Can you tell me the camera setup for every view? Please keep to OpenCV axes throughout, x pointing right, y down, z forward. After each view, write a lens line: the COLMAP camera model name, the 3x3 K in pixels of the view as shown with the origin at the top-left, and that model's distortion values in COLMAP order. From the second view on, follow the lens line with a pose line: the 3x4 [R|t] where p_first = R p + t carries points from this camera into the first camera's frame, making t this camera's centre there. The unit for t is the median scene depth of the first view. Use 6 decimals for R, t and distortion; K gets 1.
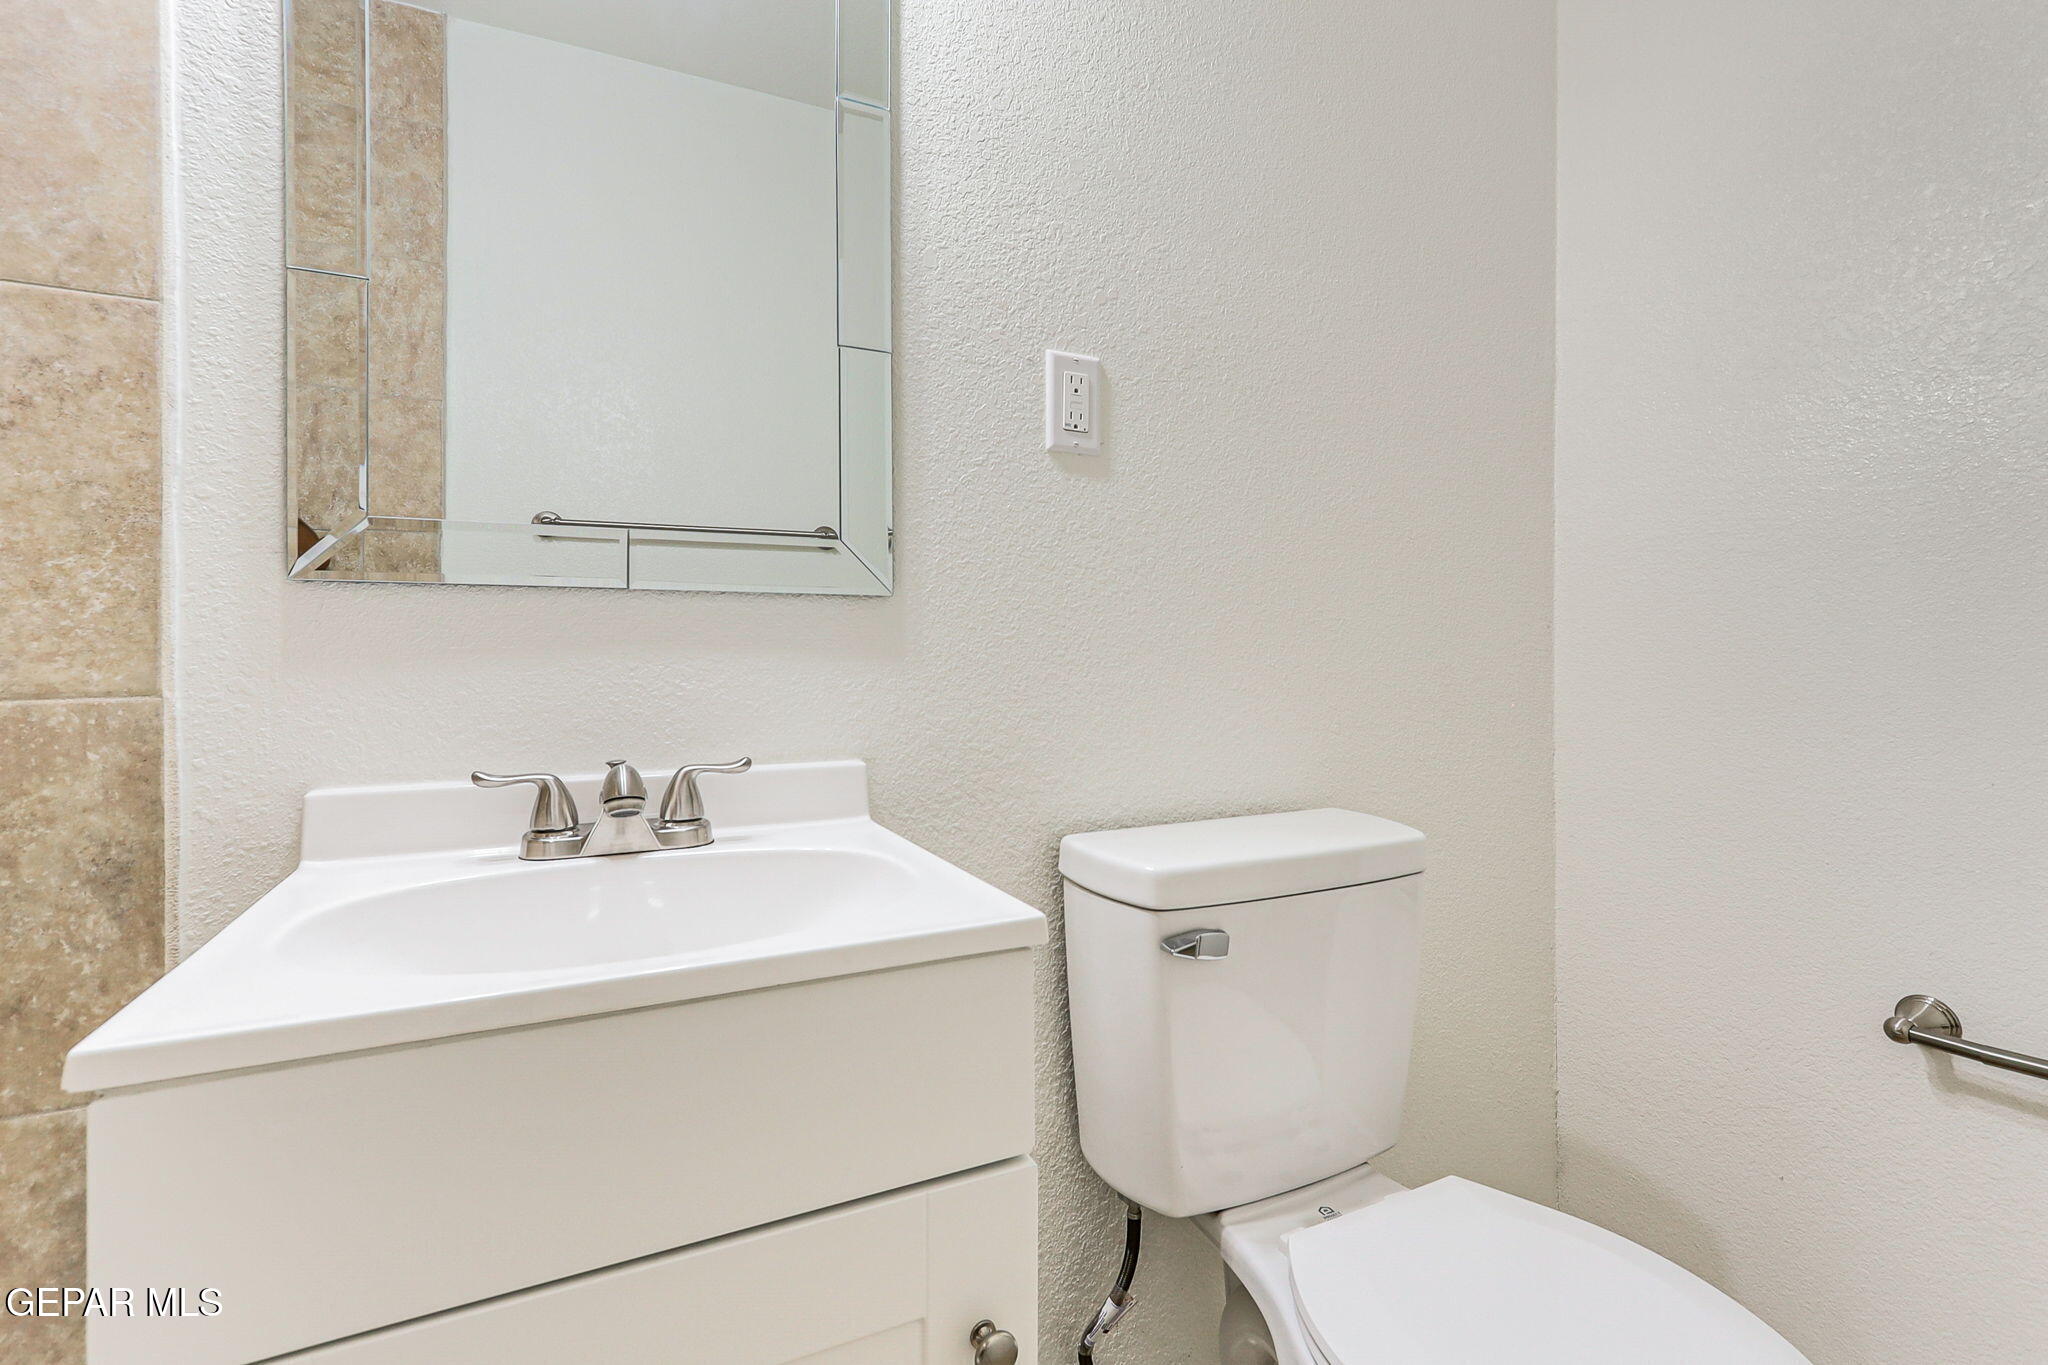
lens RADIAL K [[936.4, 0, 1043.7], [0, 936.4, 653.1], [0, 0, 1]] dist [0.015139, -0.000400]
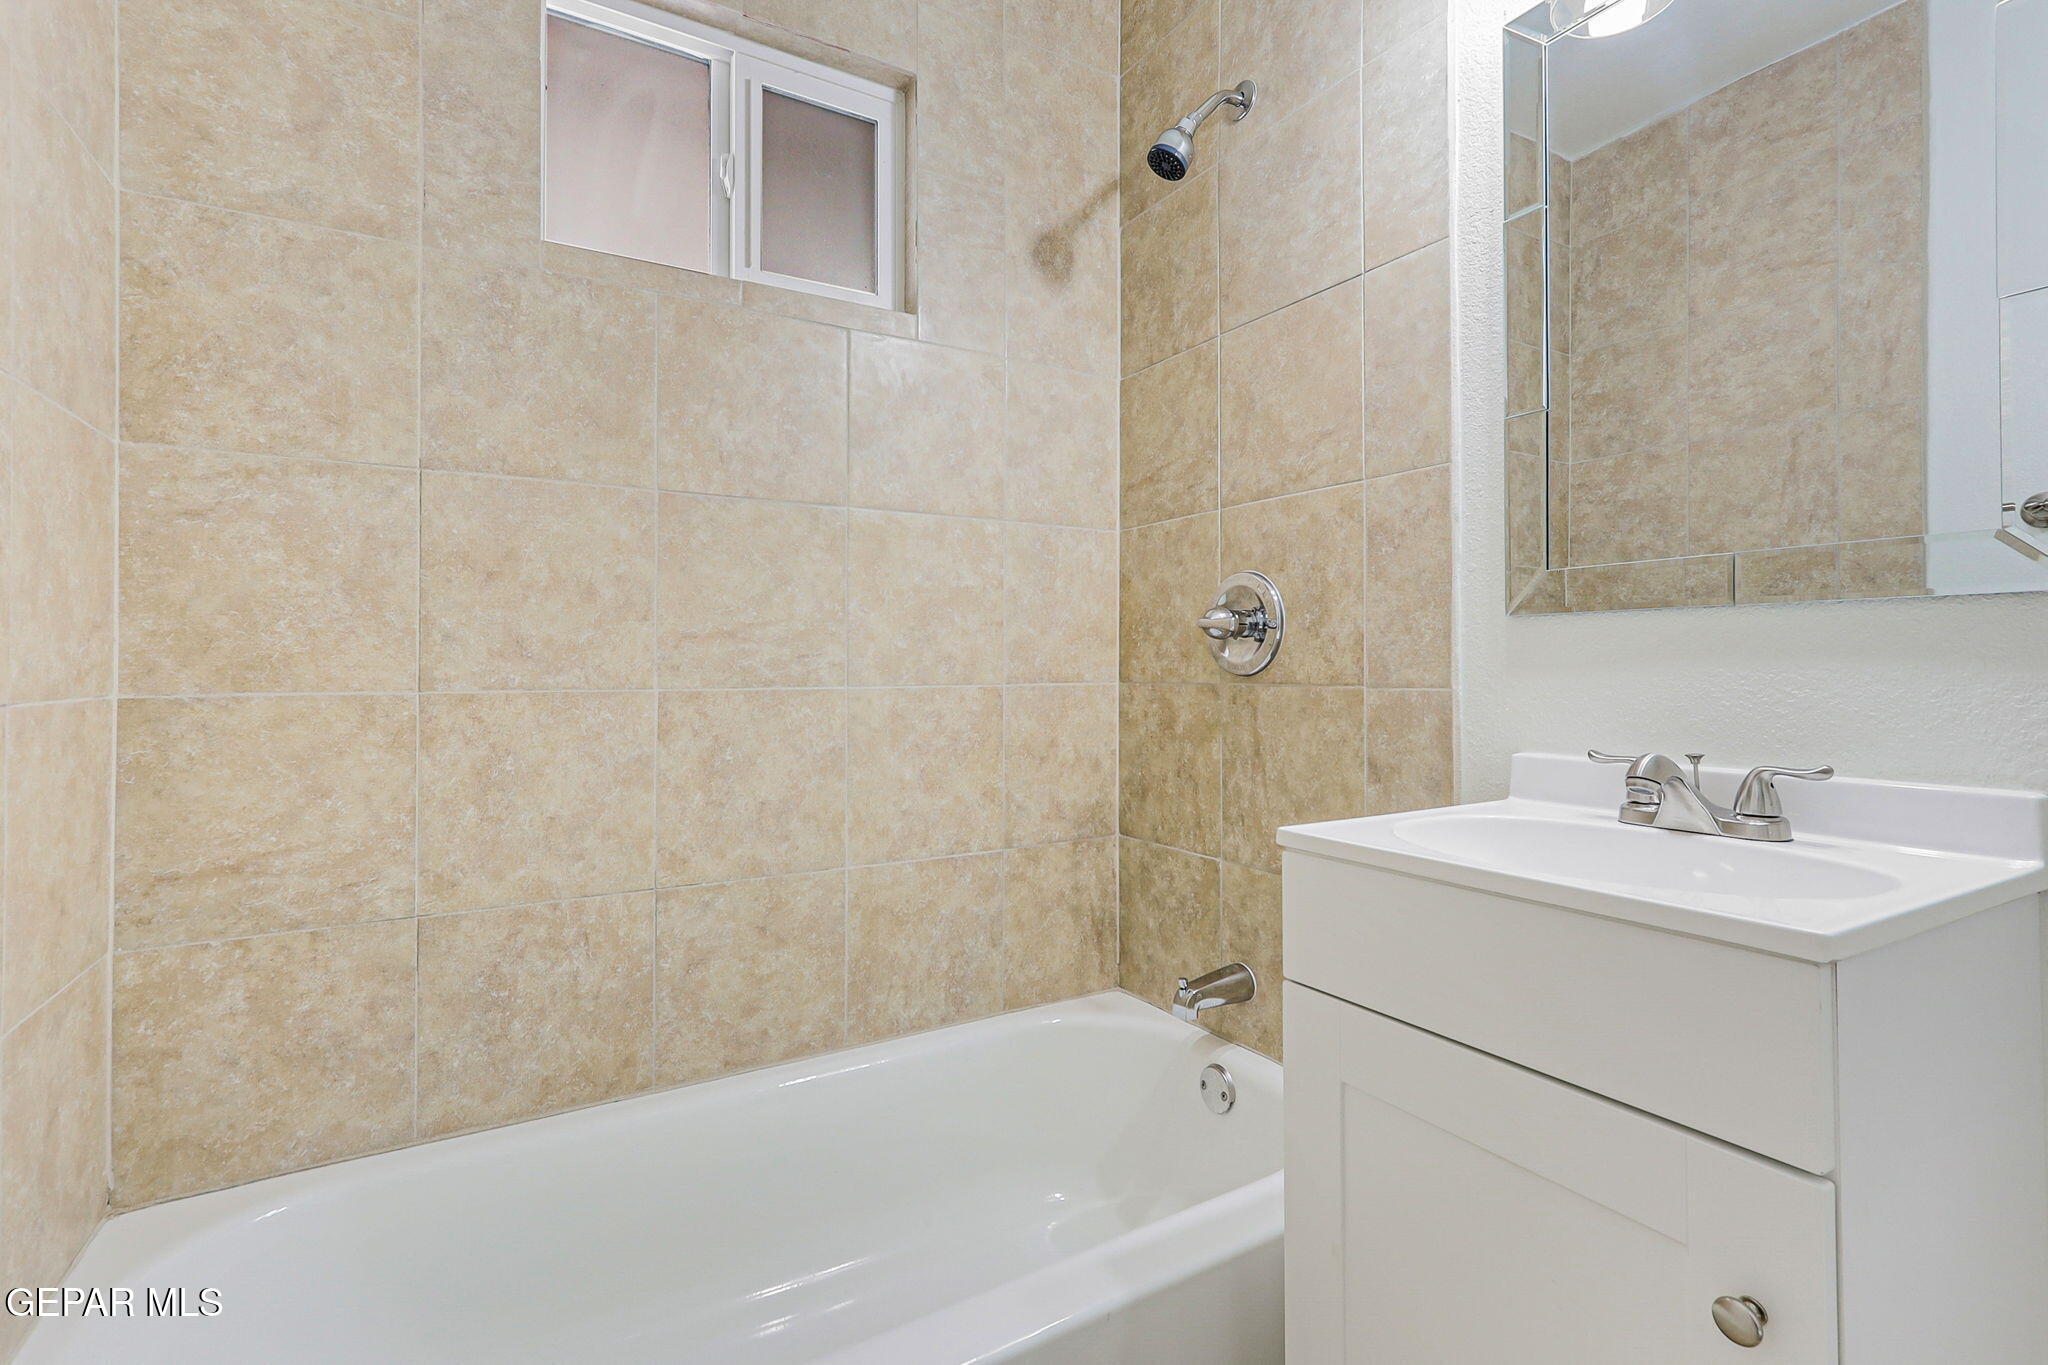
lens RADIAL K [[936.4, 0, 1027.4], [0, 936.4, 668.5], [0, 0, 1]] dist [0.015139, -0.000400]
pose [[0.057889, -0.001683, -0.998322, 0.677346], [0.003974, 0.999991, -0.001455, 0.007656], [0.998315, -0.003883, 0.057896, 0.110984]]
